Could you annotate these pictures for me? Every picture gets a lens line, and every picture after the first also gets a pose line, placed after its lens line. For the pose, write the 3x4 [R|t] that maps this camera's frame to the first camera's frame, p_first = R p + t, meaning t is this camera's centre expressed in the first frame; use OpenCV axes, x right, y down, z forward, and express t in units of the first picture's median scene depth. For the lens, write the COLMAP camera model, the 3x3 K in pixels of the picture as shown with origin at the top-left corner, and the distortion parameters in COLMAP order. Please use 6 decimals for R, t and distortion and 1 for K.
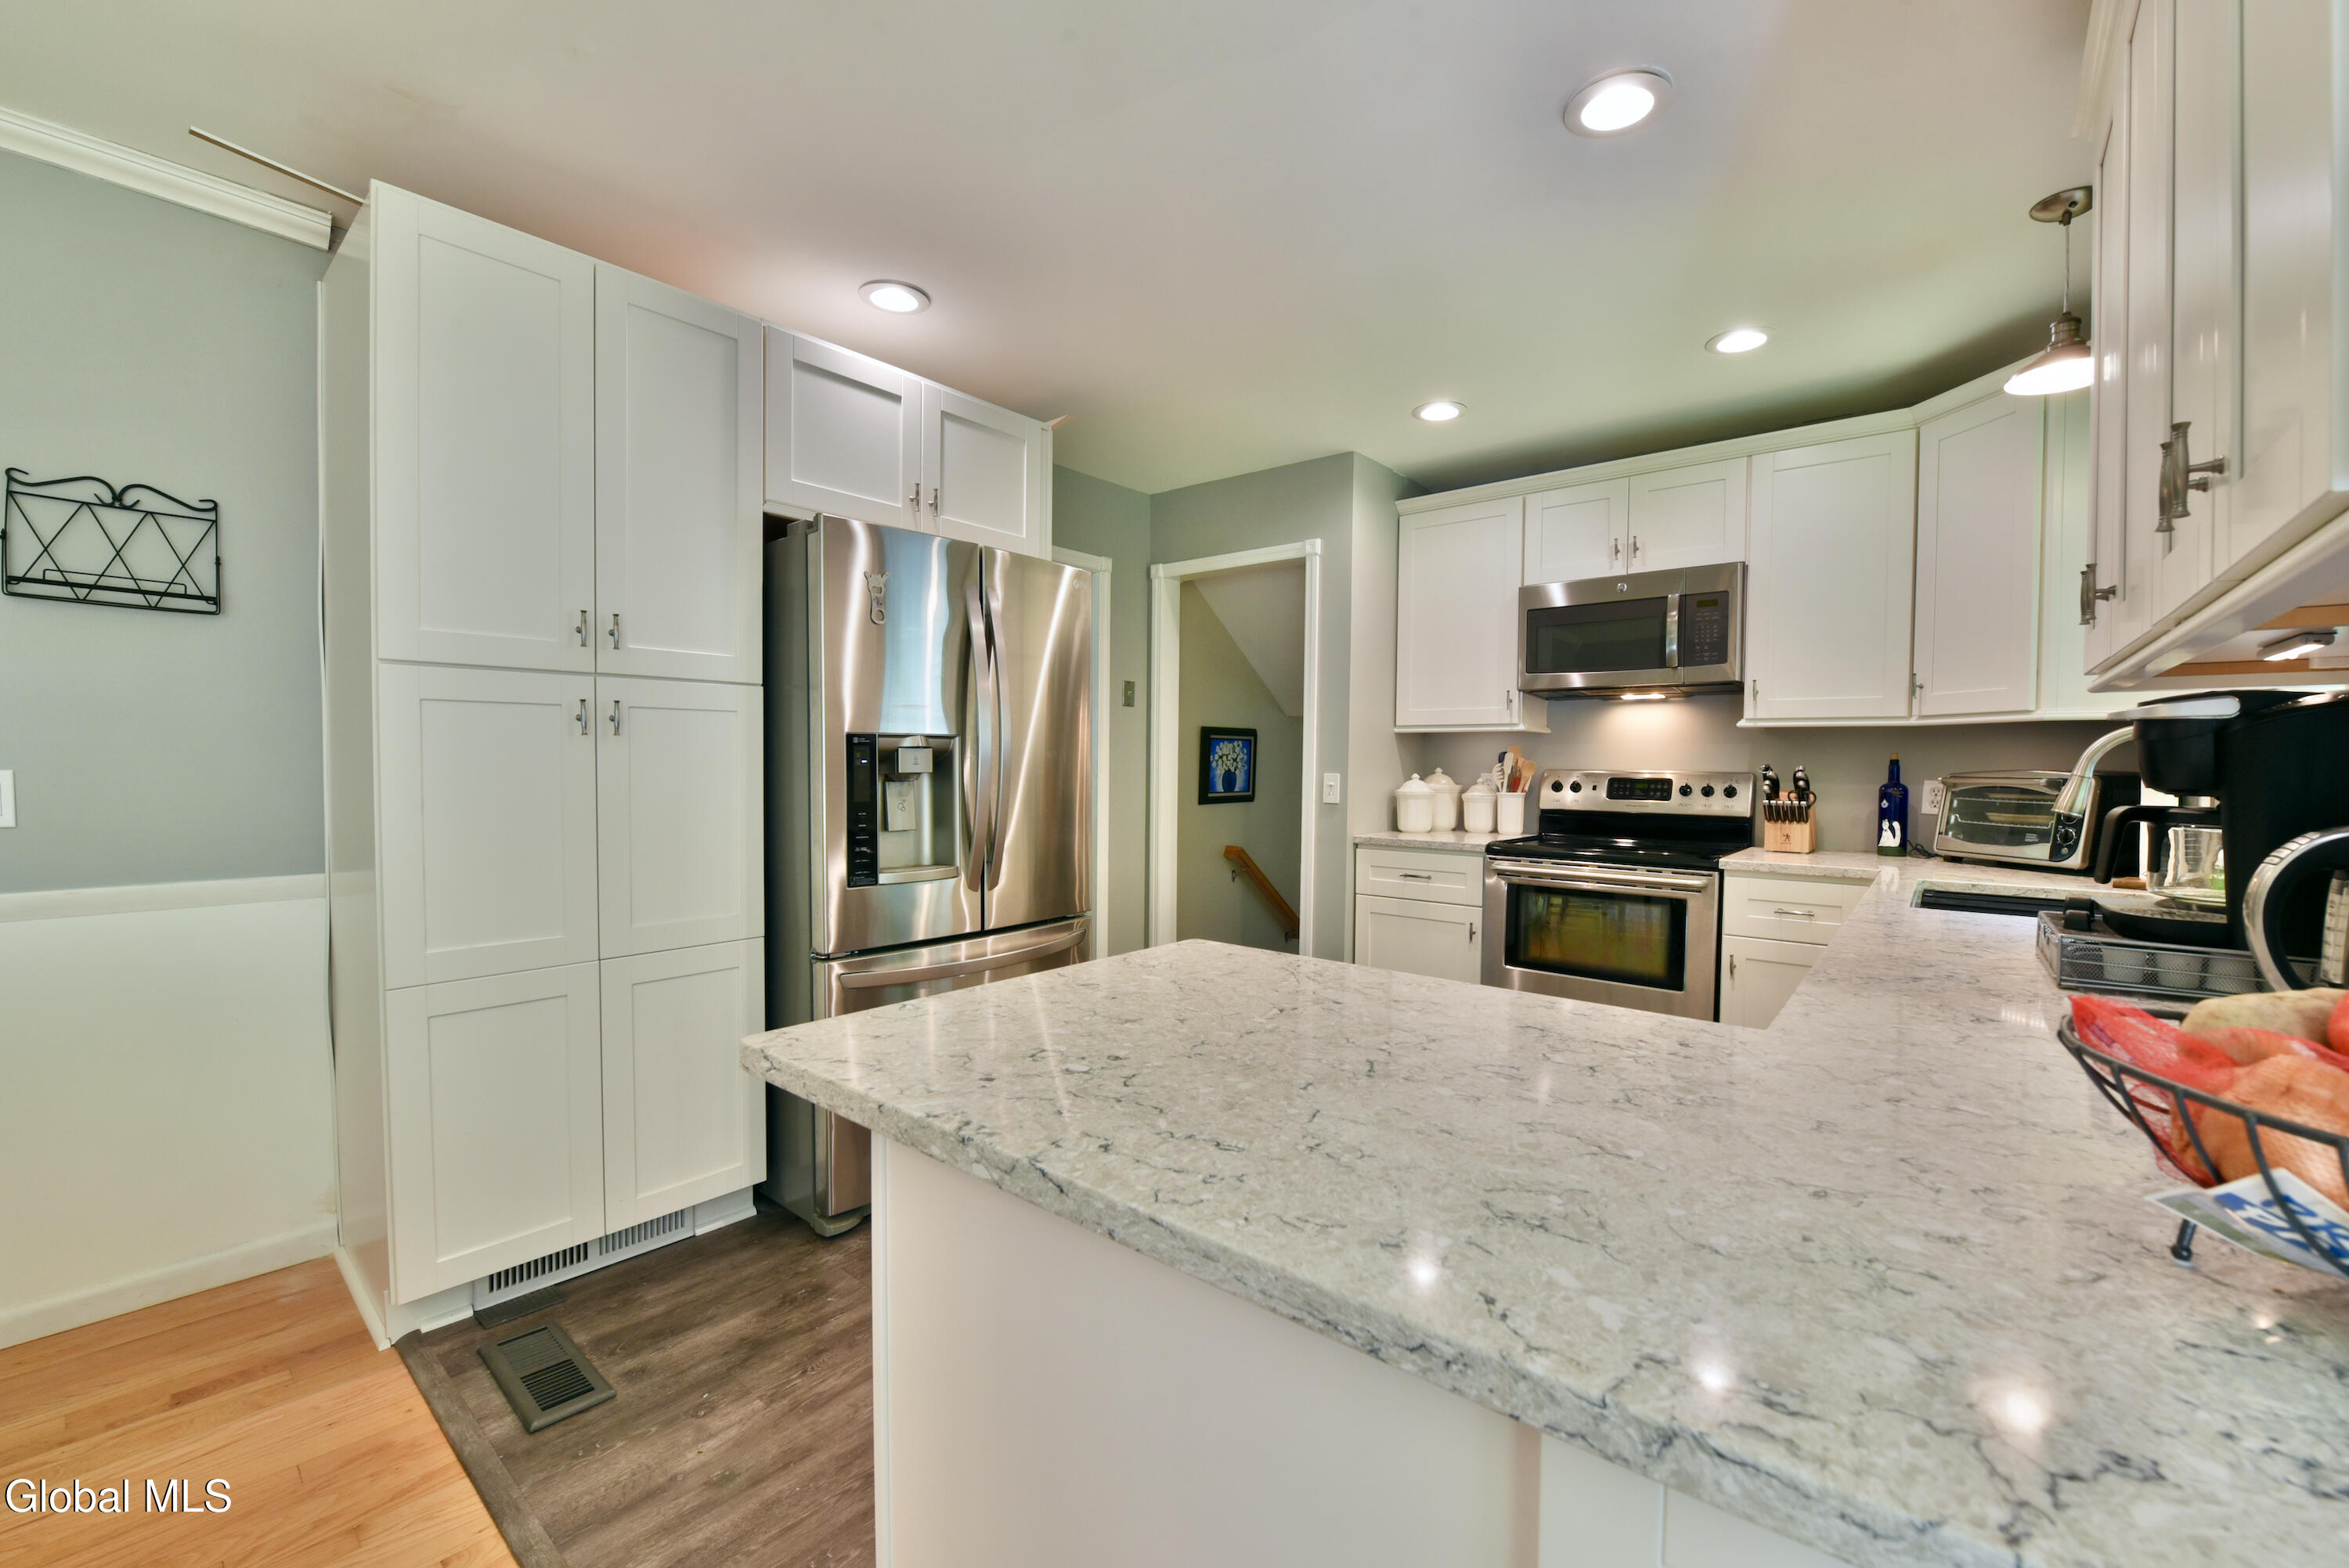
lens RADIAL K [[939.8, 0, 1173.0], [0, 939.8, 790.5], [0, 0, 1]] dist [-0.014510, -0.003134]
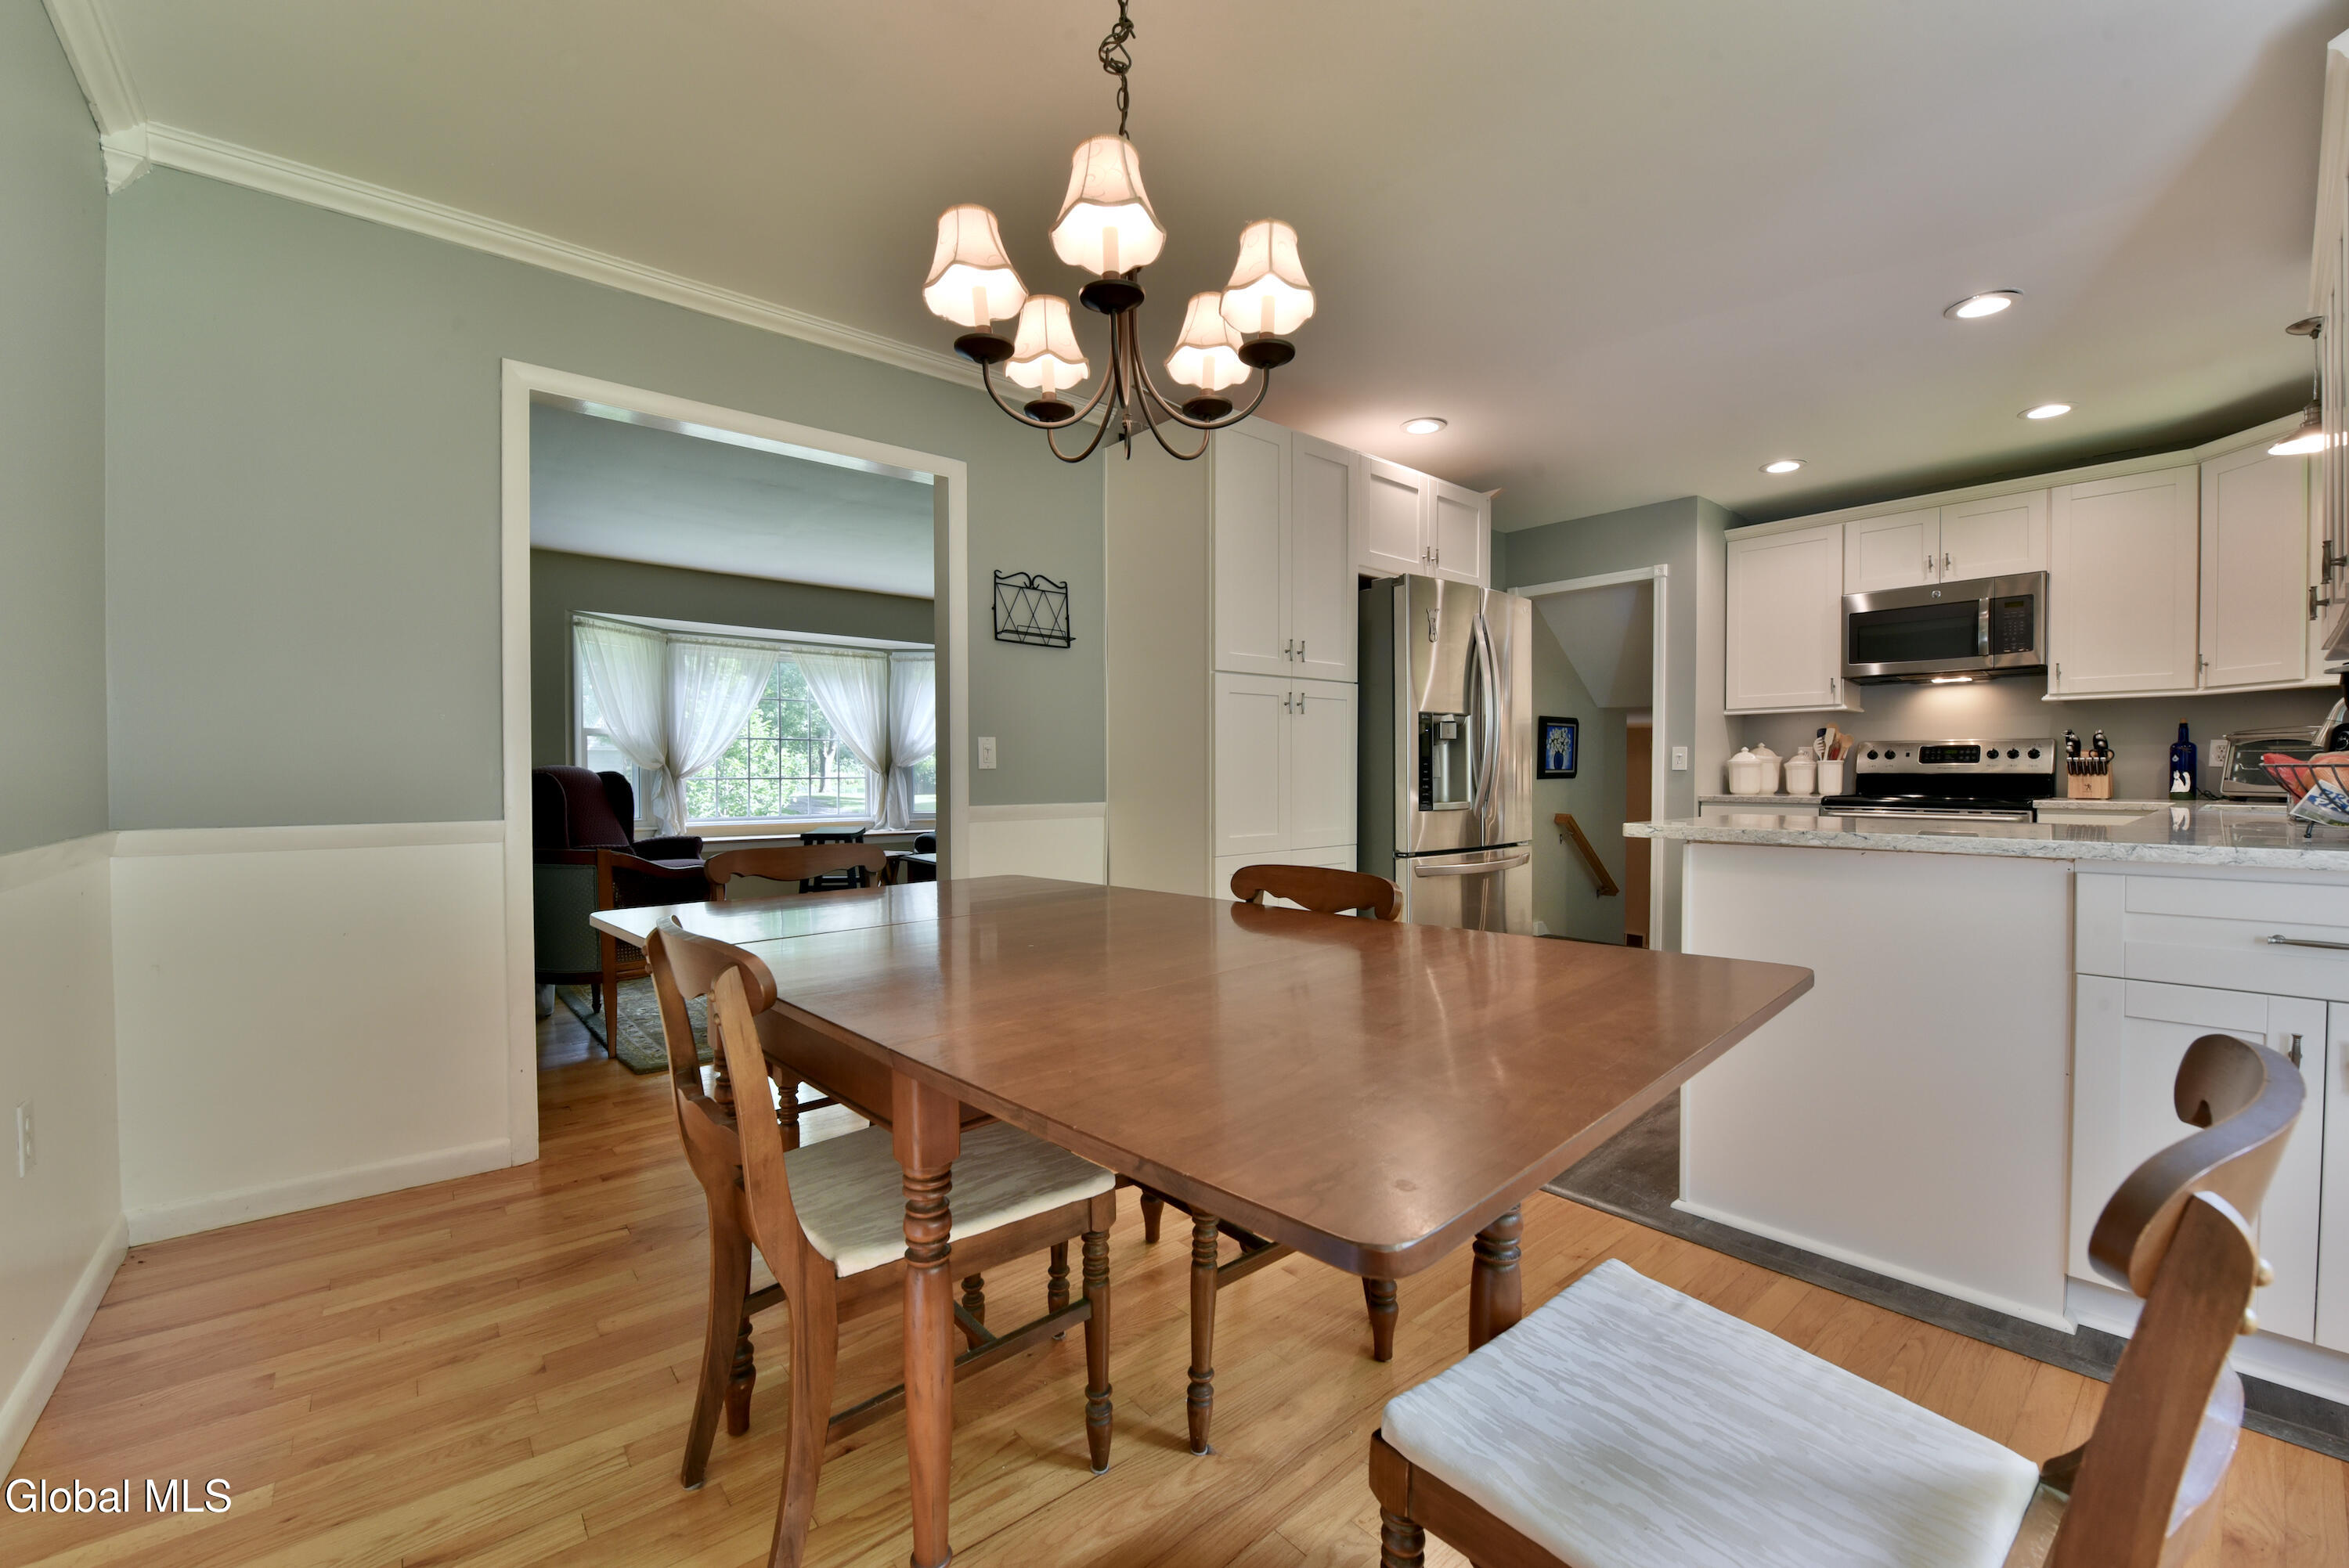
lens RADIAL K [[939.8, 0, 1173.0], [0, 939.8, 790.5], [0, 0, 1]] dist [-0.014510, -0.003134]
pose [[0.985754, -0.008529, -0.167976, -0.353540], [0.006661, 0.999910, -0.011679, 0.061283], [0.168060, 0.010394, 0.985722, -0.440786]]
